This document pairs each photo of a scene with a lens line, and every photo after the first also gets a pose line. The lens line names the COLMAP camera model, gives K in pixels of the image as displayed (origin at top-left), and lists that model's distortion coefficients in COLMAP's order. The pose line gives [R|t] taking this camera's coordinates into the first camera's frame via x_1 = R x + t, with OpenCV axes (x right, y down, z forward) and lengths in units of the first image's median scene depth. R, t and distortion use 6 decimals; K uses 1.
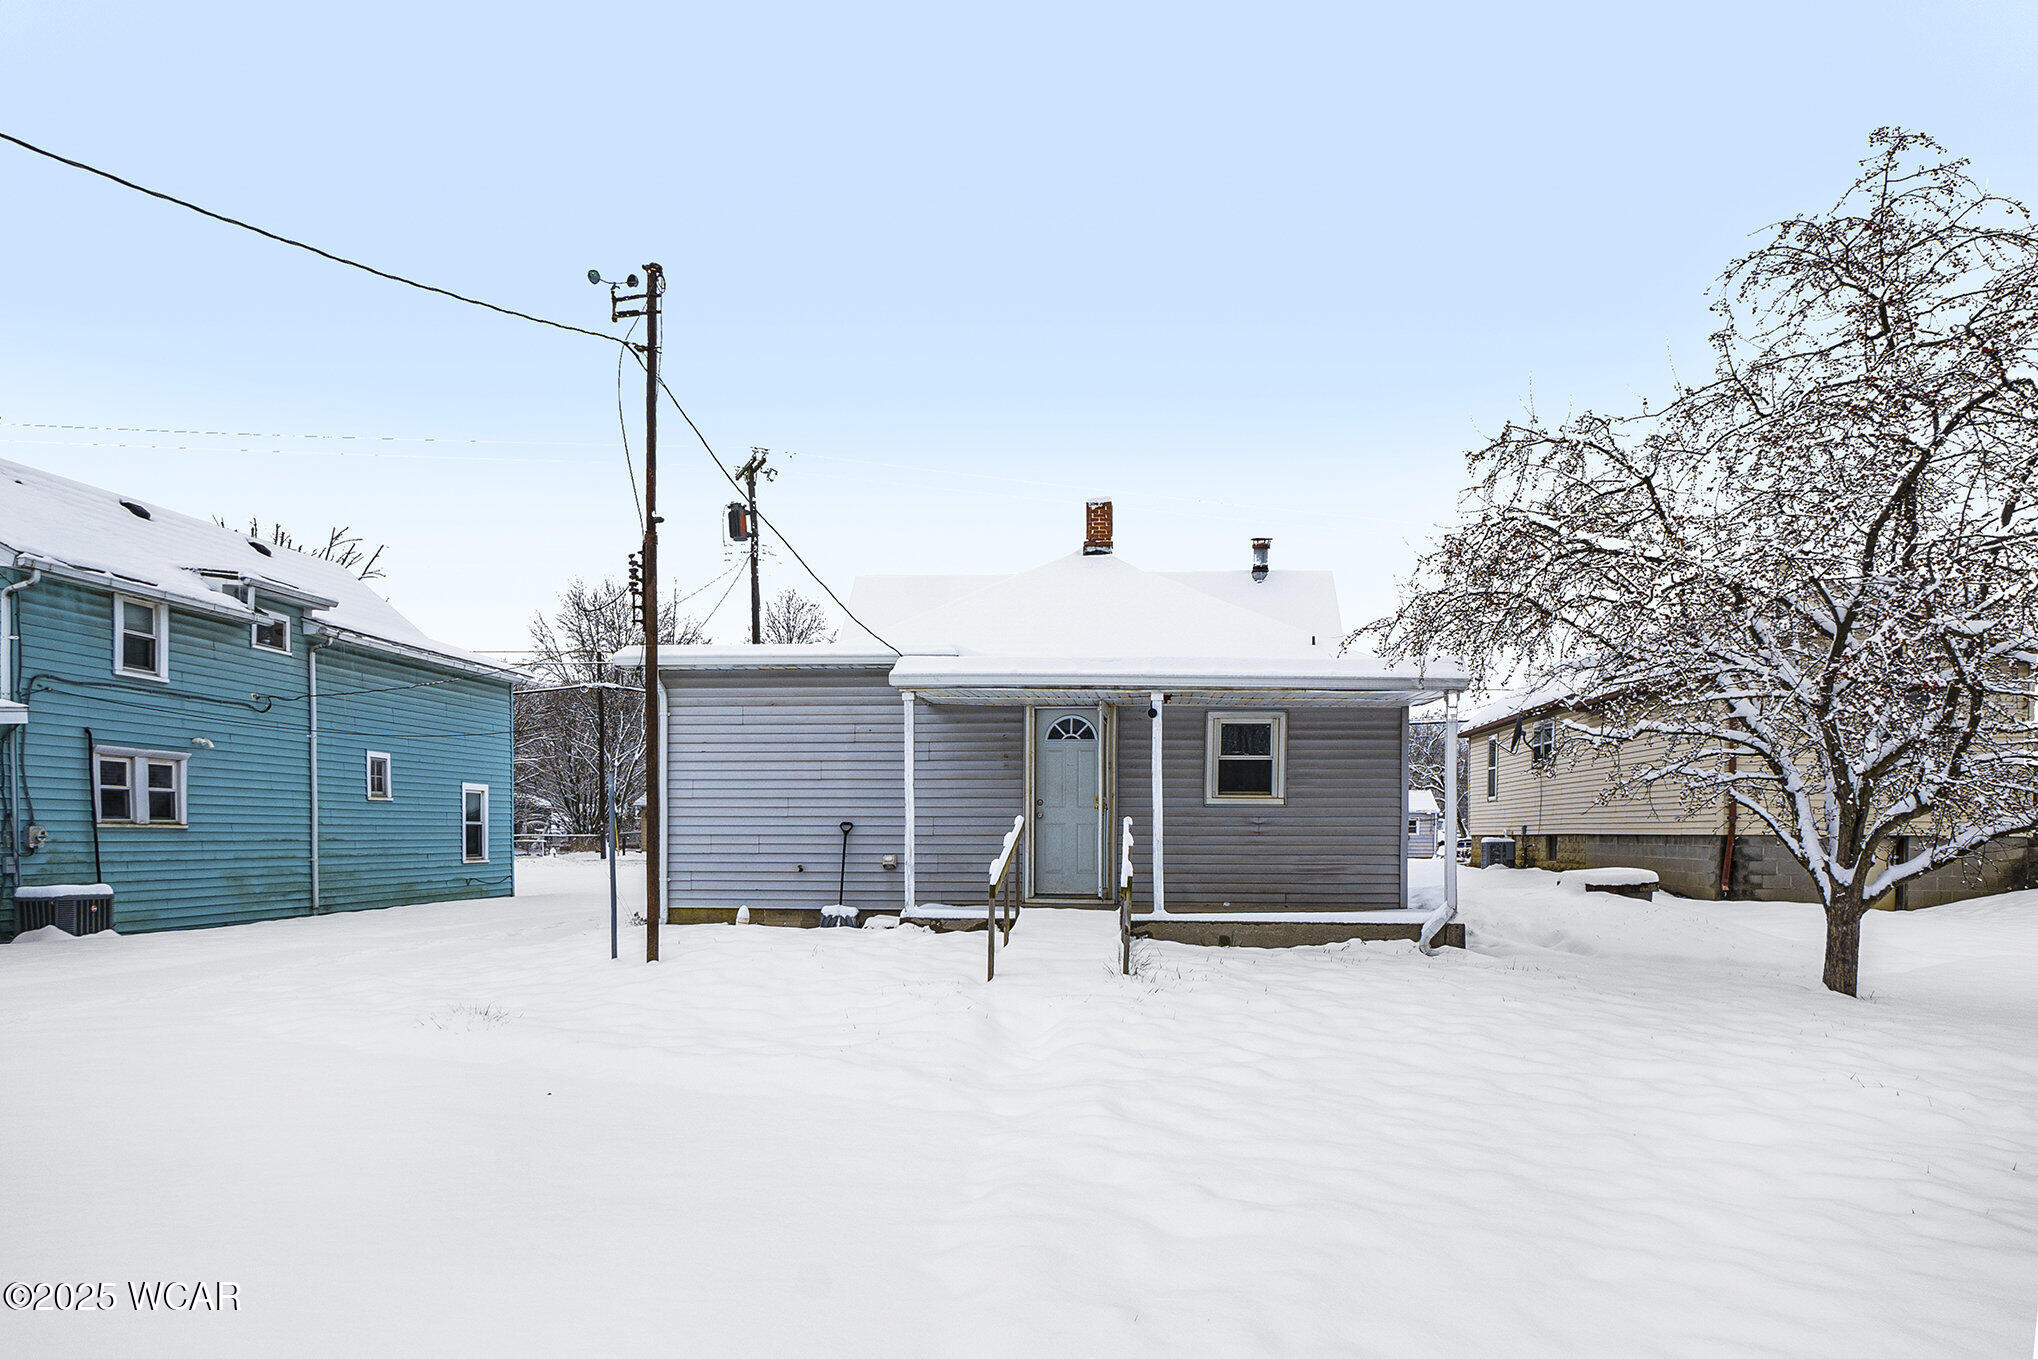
lens RADIAL K [[1233.0, 0, 1019.0], [0, 1233.0, 679.5], [0, 0, 1]] dist [-0.000618, -0.000142]
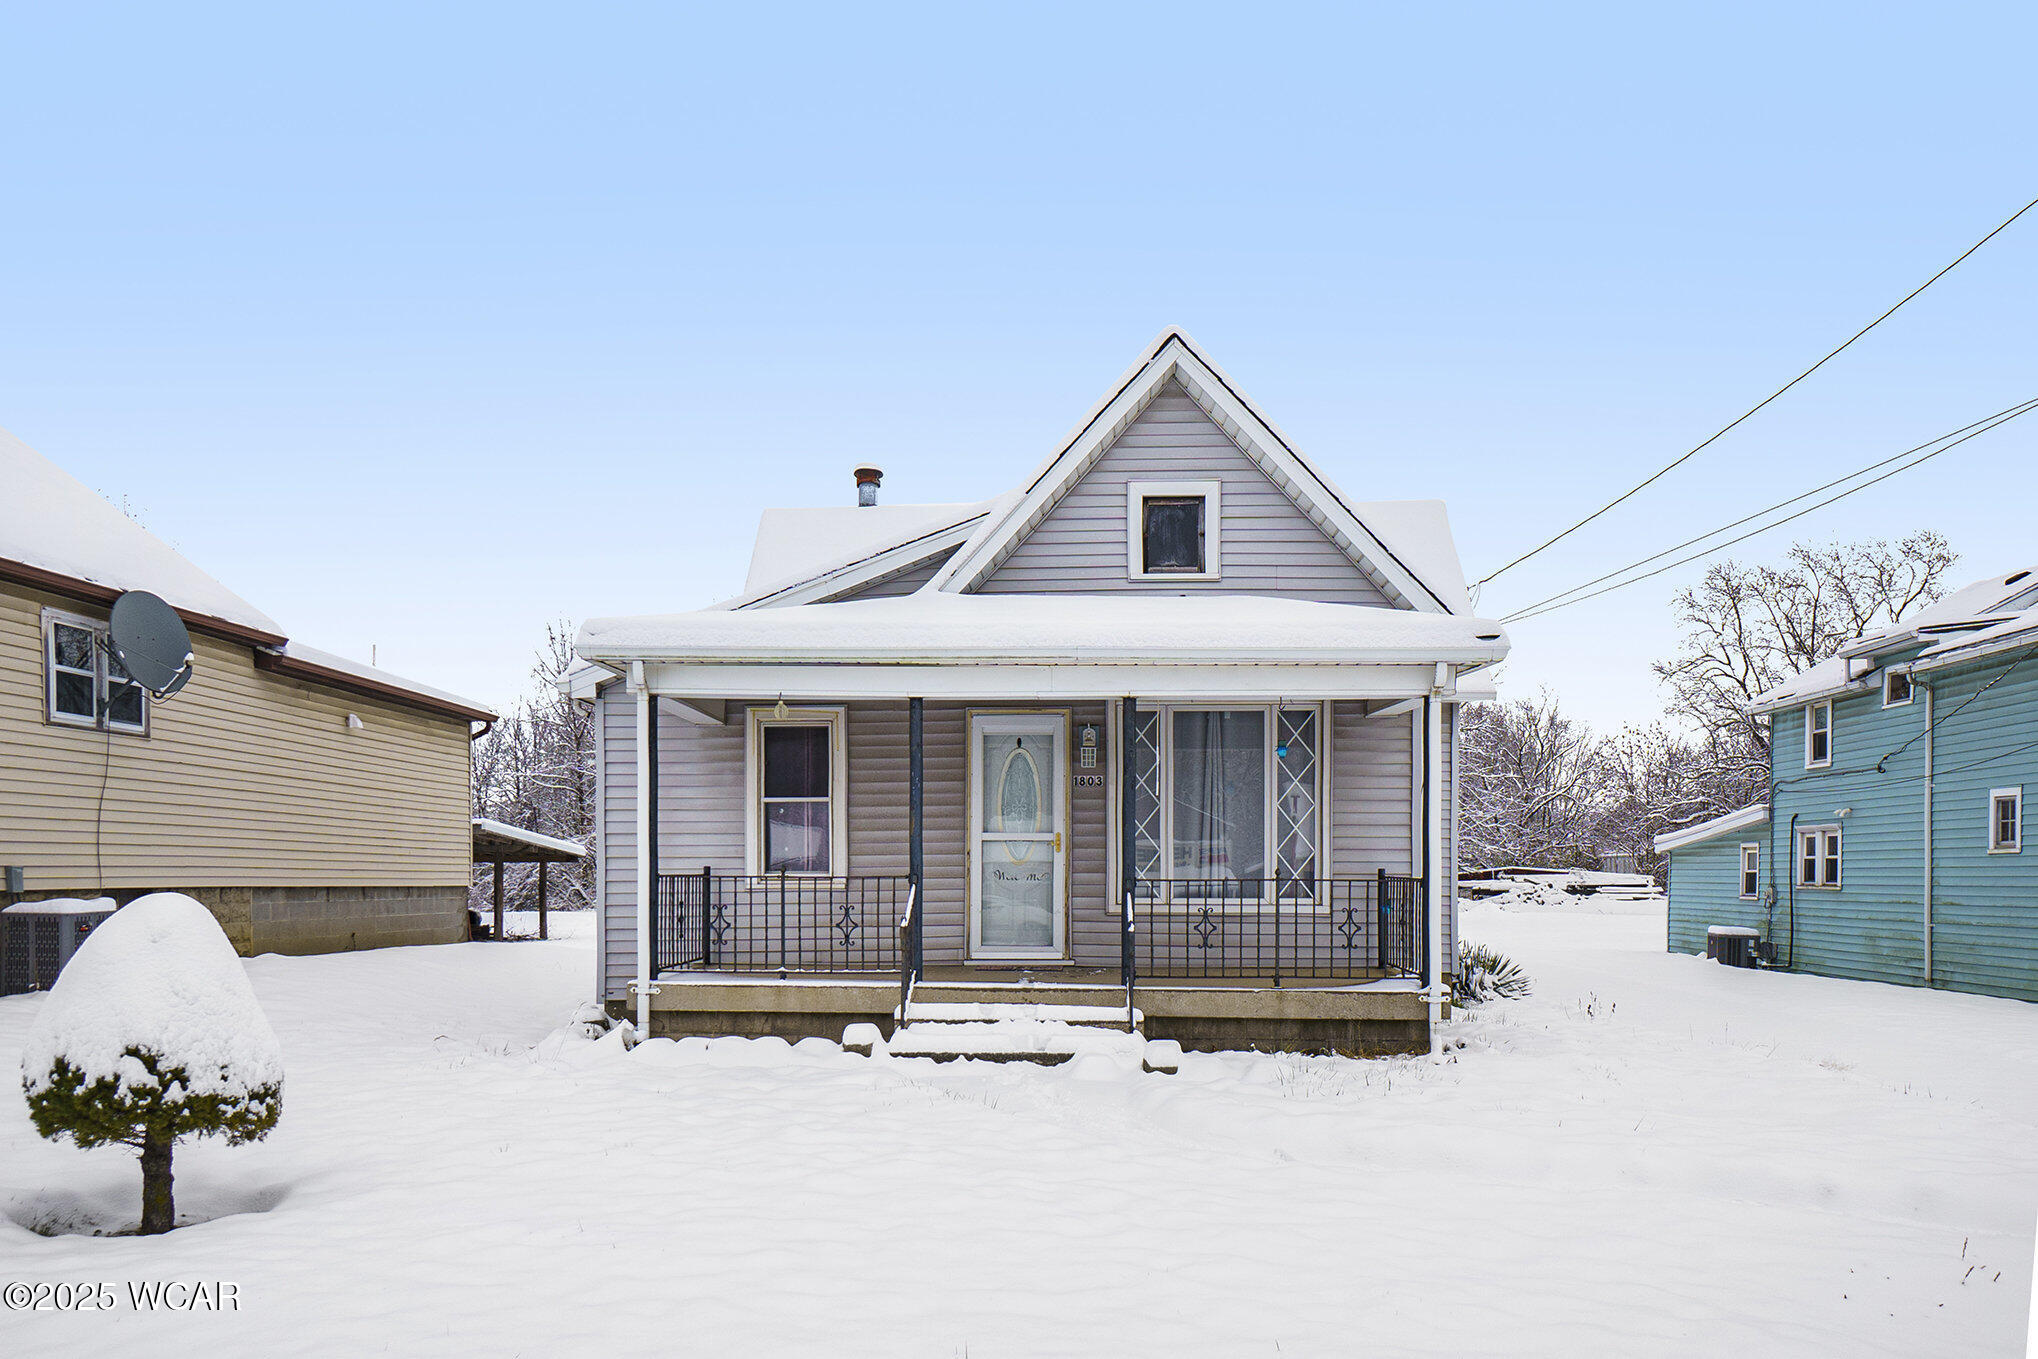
lens RADIAL K [[1583.9, 0, 1019.0], [0, 1583.9, 679.5], [0, 0, 1]] dist [0.001867, 0.000719]
pose [[-0.998589, -0.019444, -0.049413, 0.133045], [-0.006684, 0.969176, -0.246281, 0.251421], [0.052679, -0.245603, -0.967938, 2.043344]]
